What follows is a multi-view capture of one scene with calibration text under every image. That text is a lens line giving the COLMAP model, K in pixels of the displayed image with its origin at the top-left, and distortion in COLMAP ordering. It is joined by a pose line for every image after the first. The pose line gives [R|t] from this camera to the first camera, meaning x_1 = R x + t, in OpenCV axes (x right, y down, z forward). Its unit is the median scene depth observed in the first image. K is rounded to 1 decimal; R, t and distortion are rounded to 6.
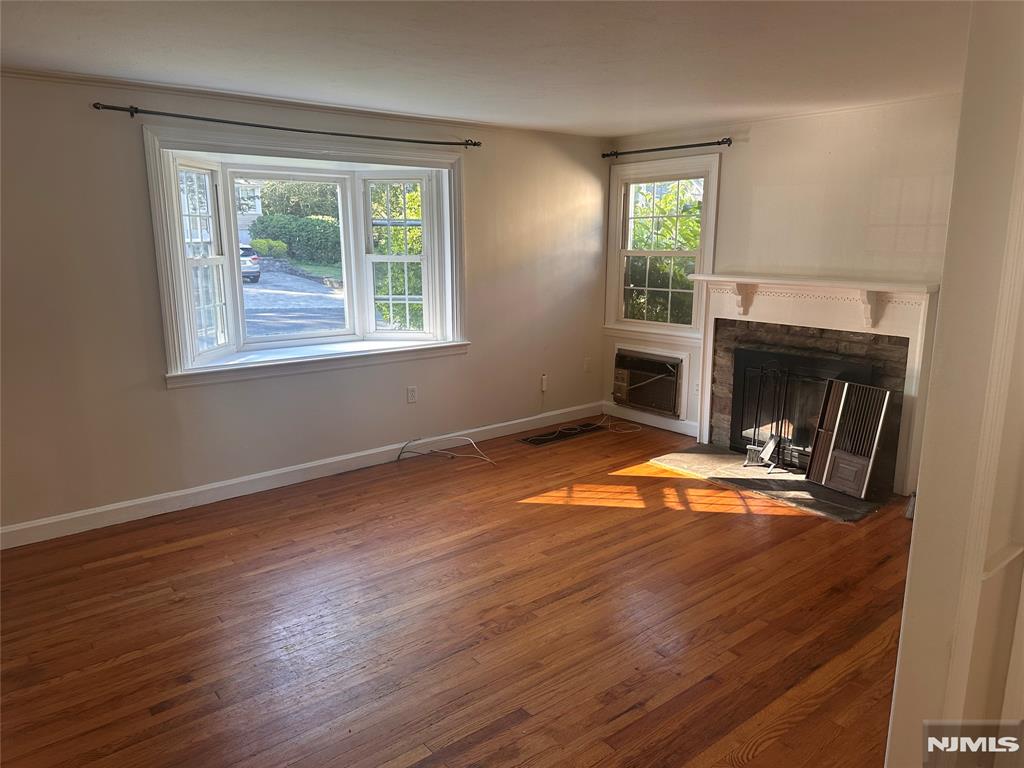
lens RADIAL K [[726.3, 0, 513.2], [0, 726.3, 383.7], [0, 0, 1]] dist [0.072551, -0.078387]
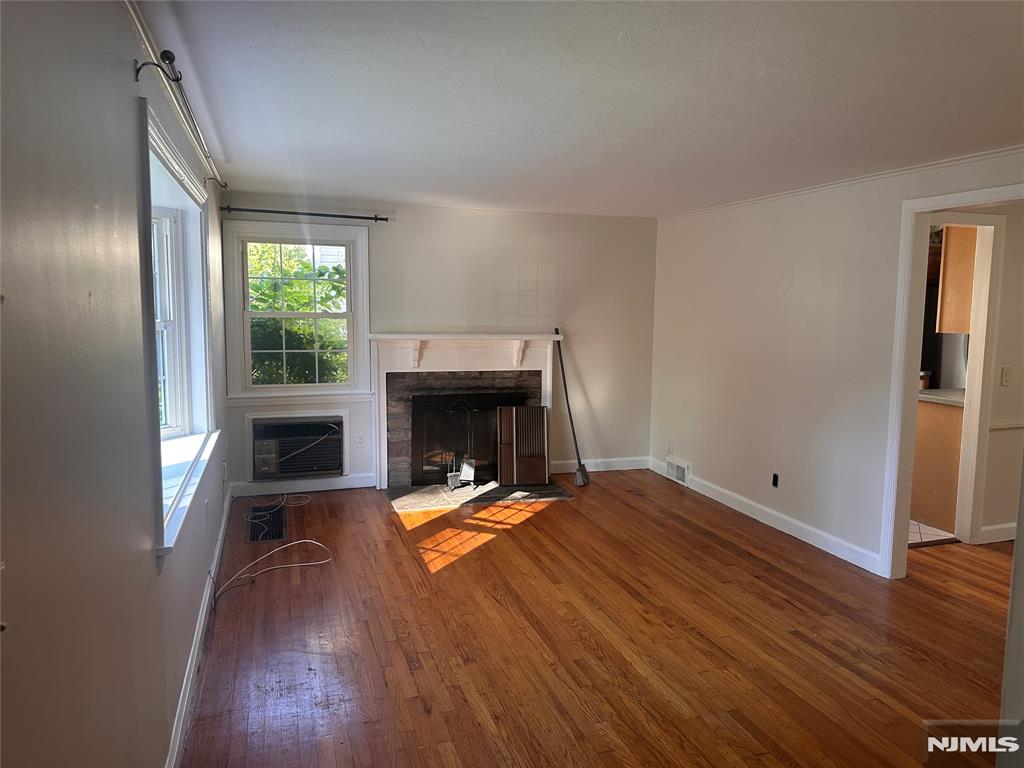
lens RADIAL K [[726.3, 0, 515.2], [0, 726.3, 381.5], [0, 0, 1]] dist [0.072551, -0.078387]
pose [[0.345605, -0.105067, 0.932480, -0.761582], [0.169977, 0.984283, 0.047906, -0.106326], [-0.922857, 0.141943, 0.358032, 0.466710]]
